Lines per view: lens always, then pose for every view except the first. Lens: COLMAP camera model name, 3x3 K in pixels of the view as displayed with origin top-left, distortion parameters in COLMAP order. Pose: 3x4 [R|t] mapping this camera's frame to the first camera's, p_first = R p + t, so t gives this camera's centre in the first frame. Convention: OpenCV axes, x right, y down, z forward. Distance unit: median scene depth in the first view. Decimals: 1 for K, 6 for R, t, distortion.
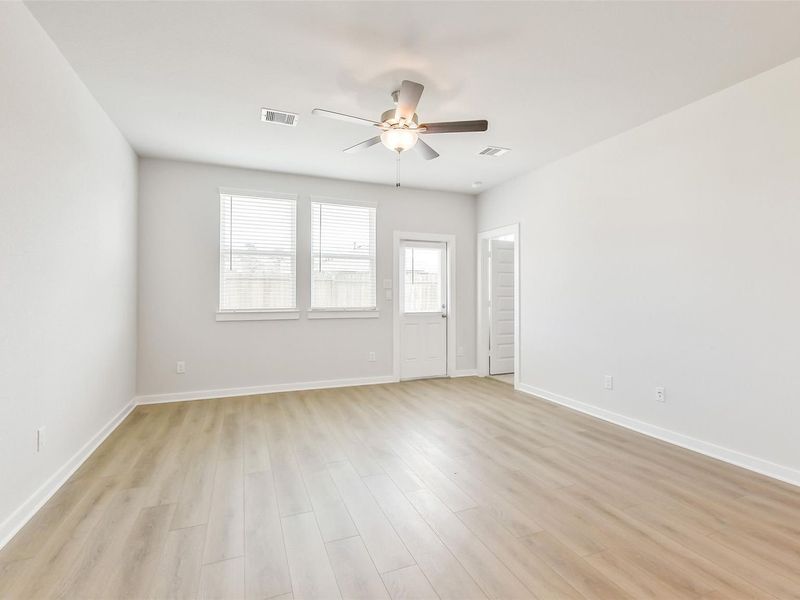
lens RADIAL K [[397.4, 0, 403.2], [0, 397.4, 291.9], [0, 0, 1]] dist [-0.000145, -0.000147]
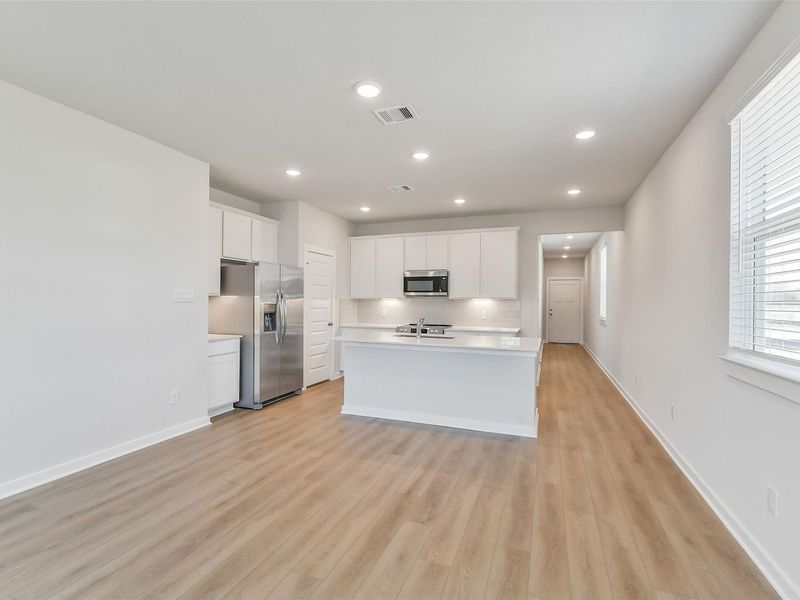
lens RADIAL K [[389.5, 0, 400.0], [0, 389.5, 300.0], [0, 0, 1]] dist [0.001354, 0.000175]
pose [[-0.729807, -0.005069, 0.683634, -0.204891], [-0.015650, 0.999834, -0.009293, -0.017560], [-0.683474, -0.017481, -0.729766, 0.469790]]
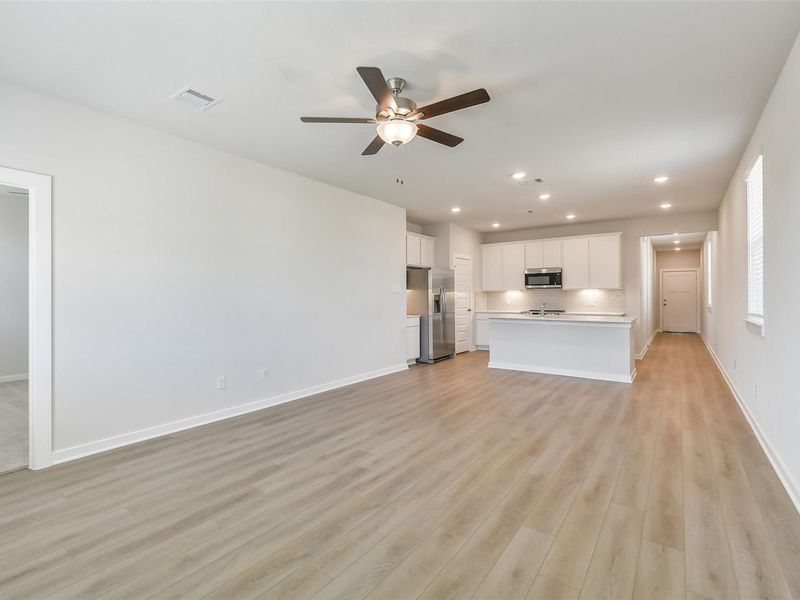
lens RADIAL K [[385.0, 0, 401.0], [0, 385.0, 293.5], [0, 0, 1]] dist [0.001016, 0.000255]
pose [[-0.531169, 0.006905, 0.847238, -0.449171], [-0.004989, 0.999924, -0.011277, -0.000400], [-0.847251, -0.010217, -0.531094, 0.848132]]
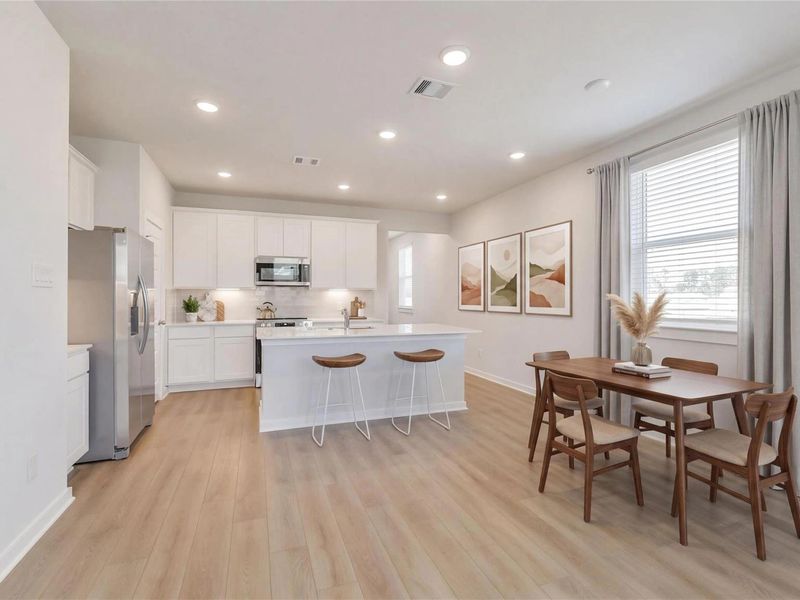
lens RADIAL K [[389.5, 0, 400.0], [0, 389.5, 300.0], [0, 0, 1]] dist [0.001354, 0.000175]
pose [[-0.999479, -0.005754, 0.031745, 0.219250], [-0.005796, 0.999982, -0.001234, -0.004015], [-0.031737, -0.001417, -0.999495, 0.597515]]
